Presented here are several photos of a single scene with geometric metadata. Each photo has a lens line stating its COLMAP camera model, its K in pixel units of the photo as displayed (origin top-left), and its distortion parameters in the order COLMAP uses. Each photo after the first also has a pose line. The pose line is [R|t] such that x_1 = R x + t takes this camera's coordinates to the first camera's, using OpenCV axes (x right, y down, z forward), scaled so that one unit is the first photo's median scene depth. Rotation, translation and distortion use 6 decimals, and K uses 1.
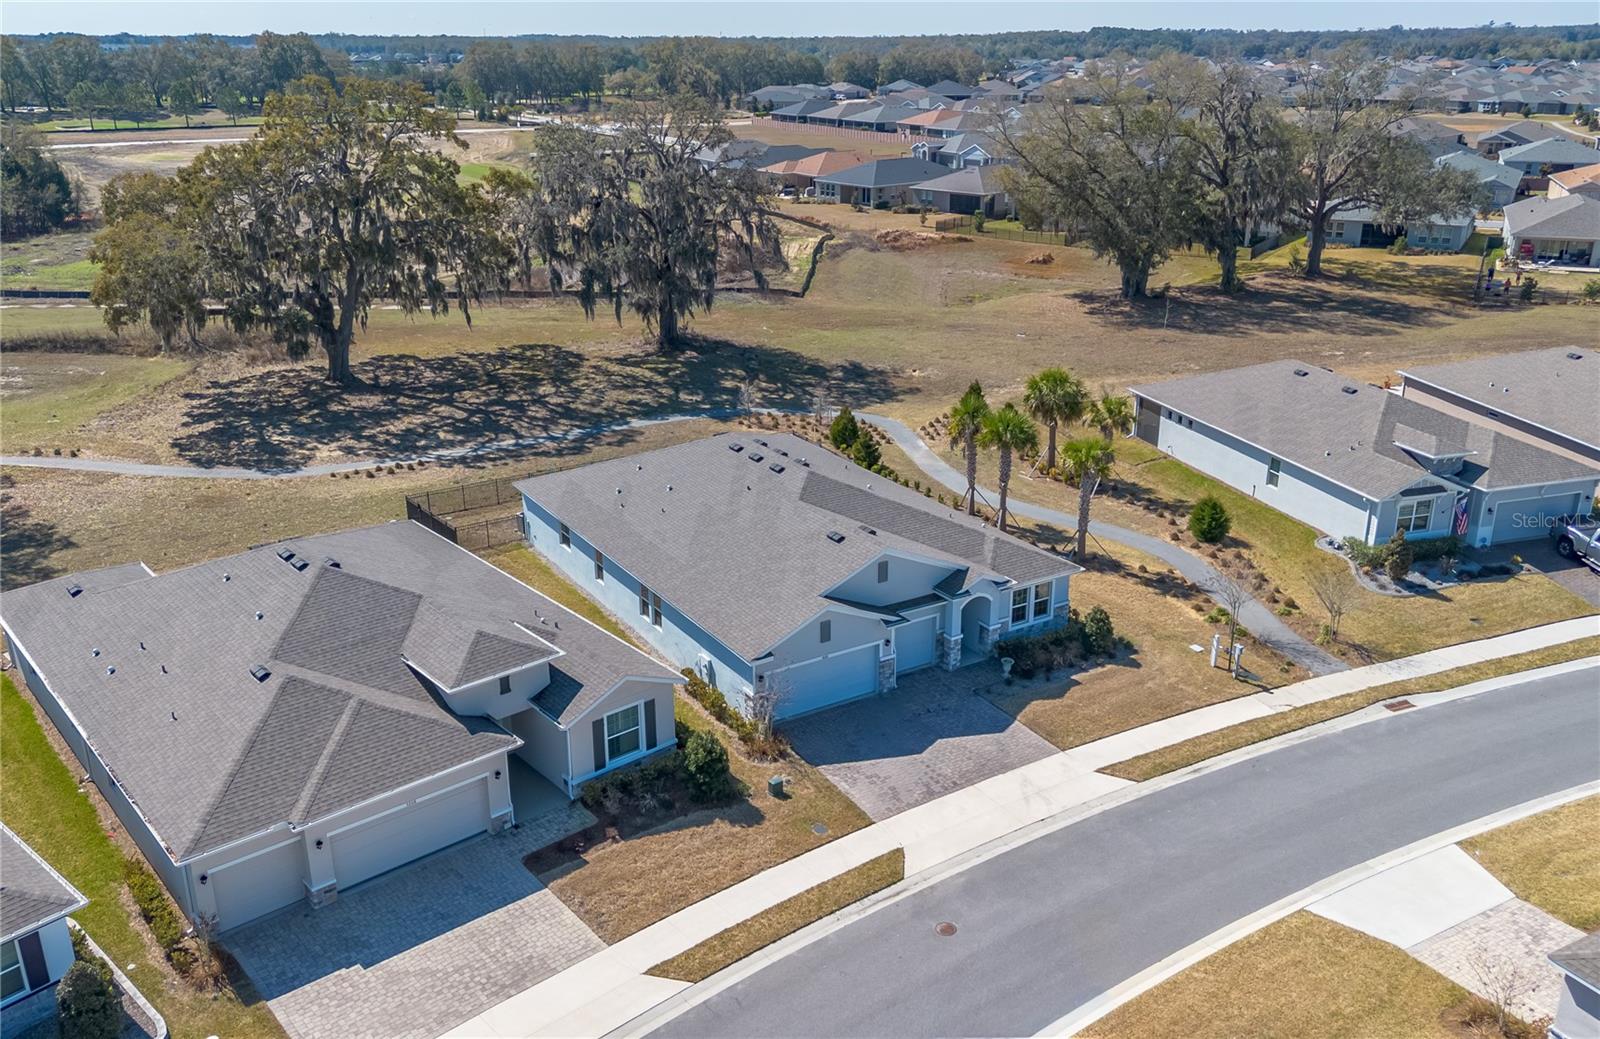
lens RADIAL K [[1287.1, 0, 813.5], [0, 1287.1, 519.1], [0, 0, 1]] dist [0.091660, -0.148699]
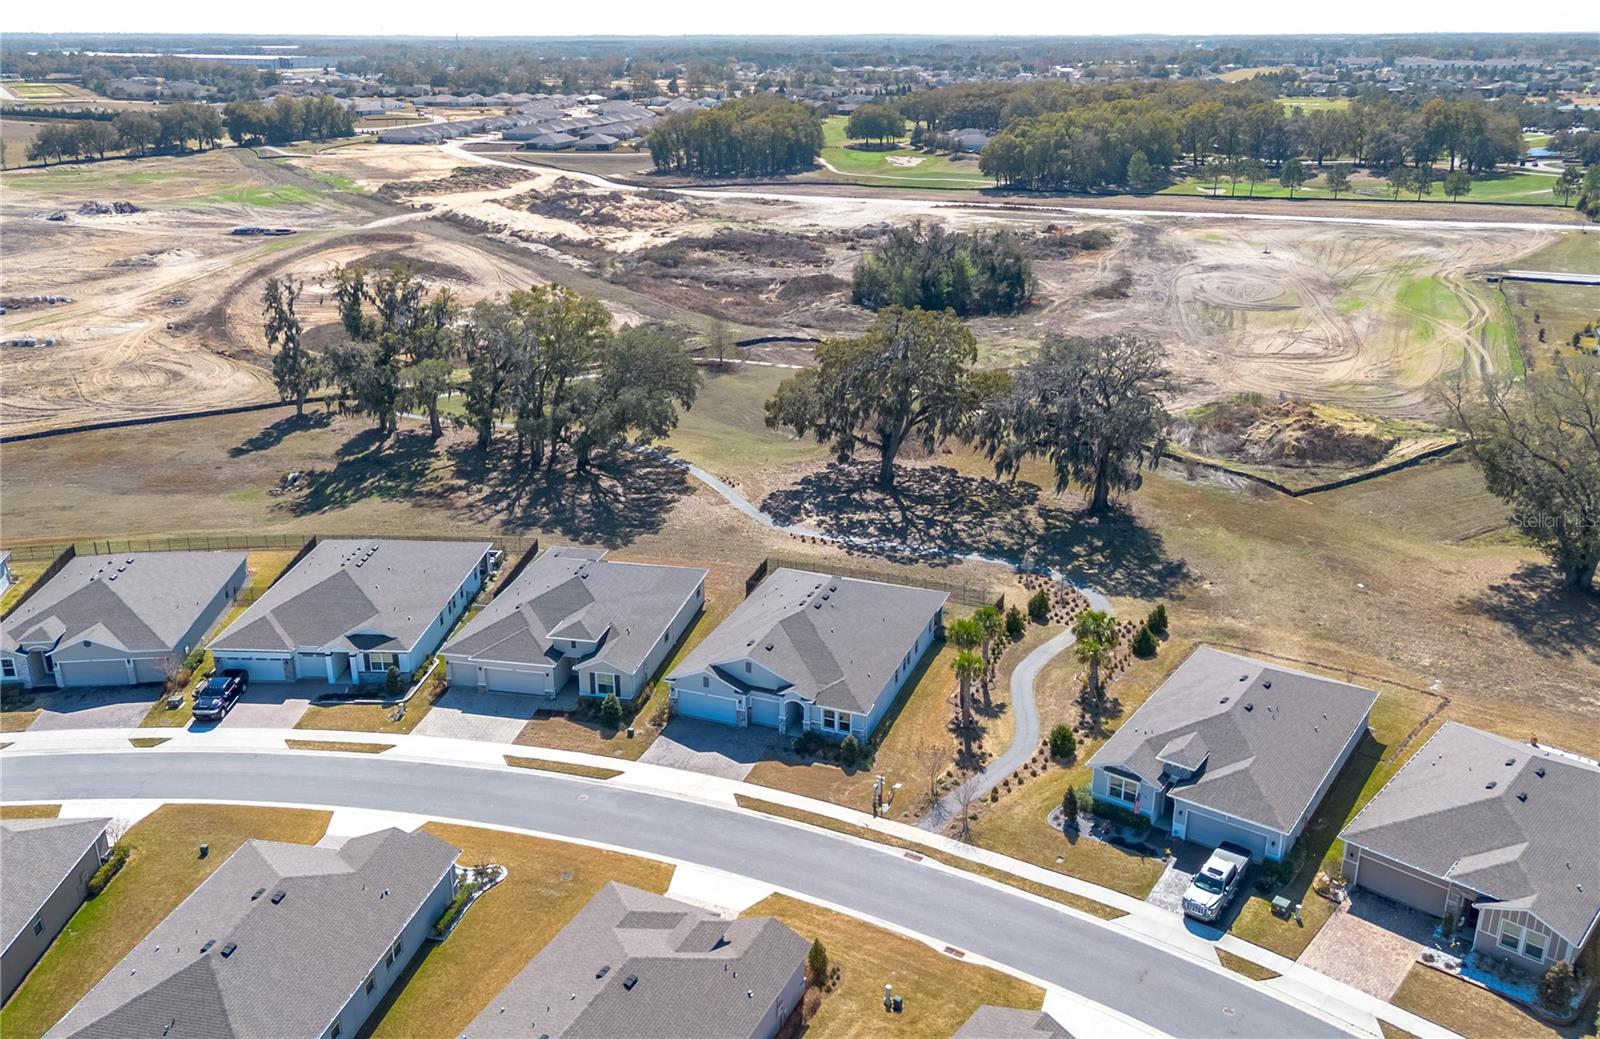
lens RADIAL K [[1287.1, 0, 813.5], [0, 1287.1, 519.1], [0, 0, 1]] dist [0.091660, -0.148699]
pose [[0.613067, 0.280514, -0.738553, 1.487967], [-0.279806, 0.951341, 0.129070, -0.451317], [0.738822, 0.127523, 0.661725, -0.252699]]
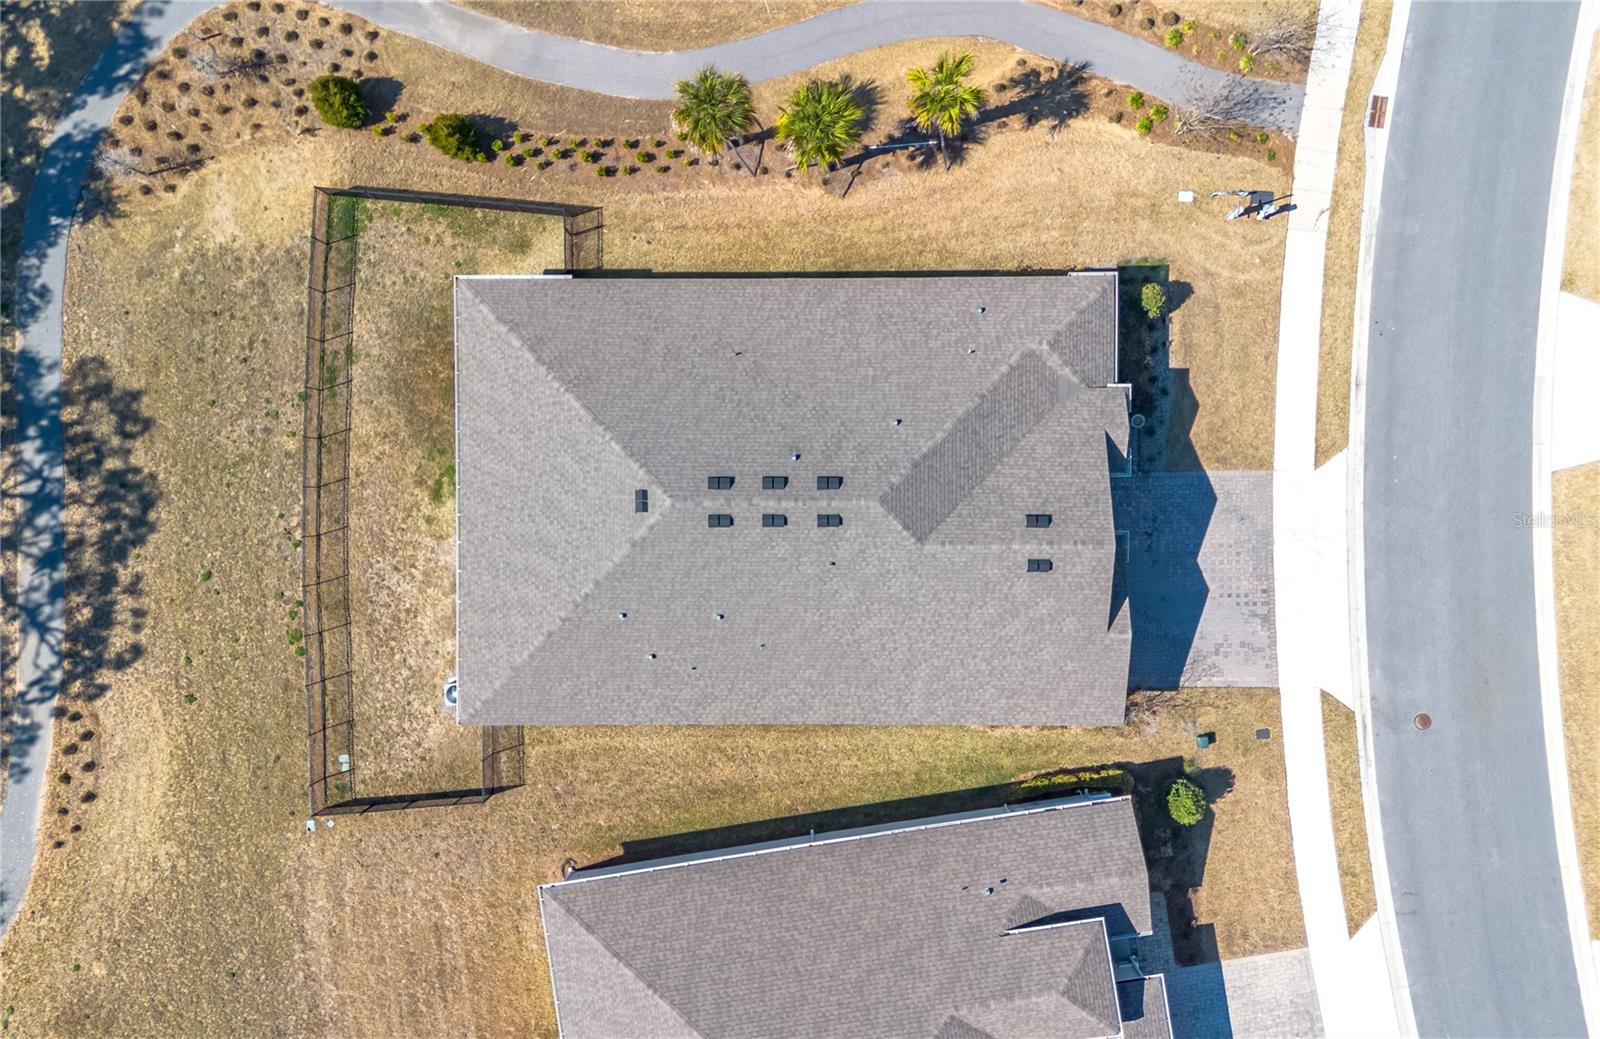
lens RADIAL K [[1287.1, 0, 813.5], [0, 1287.1, 519.1], [0, 0, 1]] dist [0.091660, -0.148699]
pose [[0.526177, -0.850144, -0.019852, -0.016823], [0.314598, 0.172918, 0.933342, -0.863188], [-0.790042, -0.497348, 0.358439, 0.835249]]
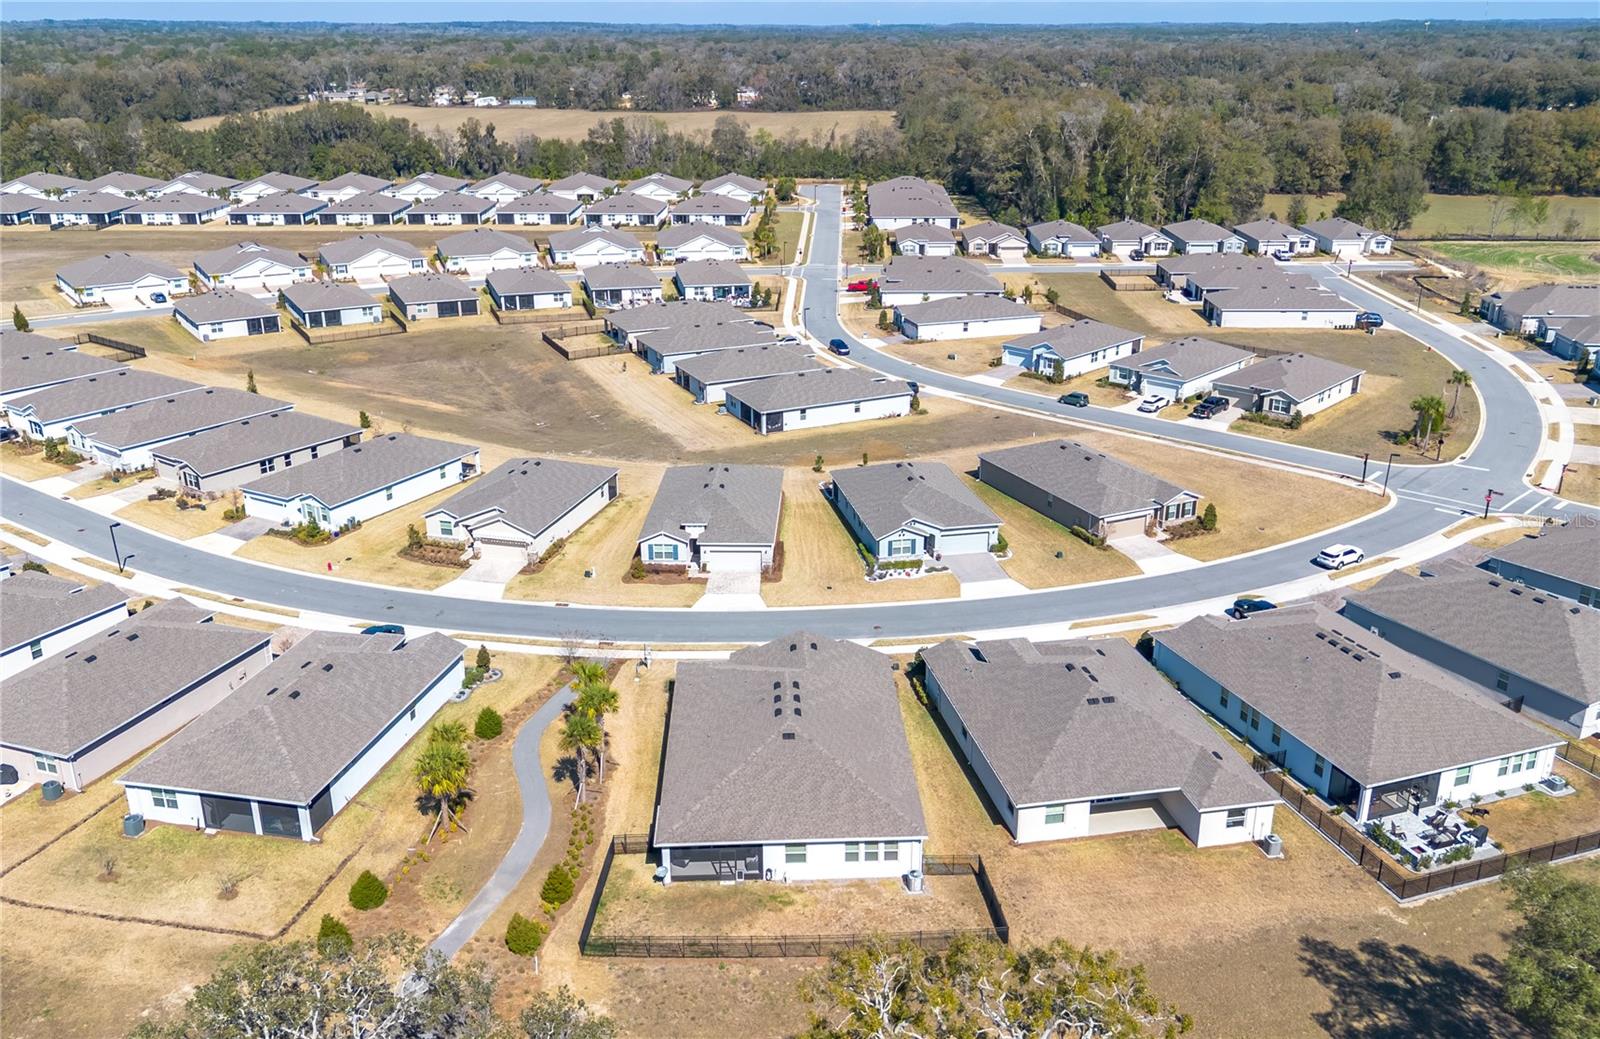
lens RADIAL K [[1287.1, 0, 813.5], [0, 1287.1, 519.1], [0, 0, 1]] dist [0.091660, -0.148699]
pose [[-0.872666, -0.168173, 0.458445, -0.892495], [0.169184, 0.776552, 0.606914, -1.329581], [-0.458073, 0.607195, -0.649218, 2.250390]]
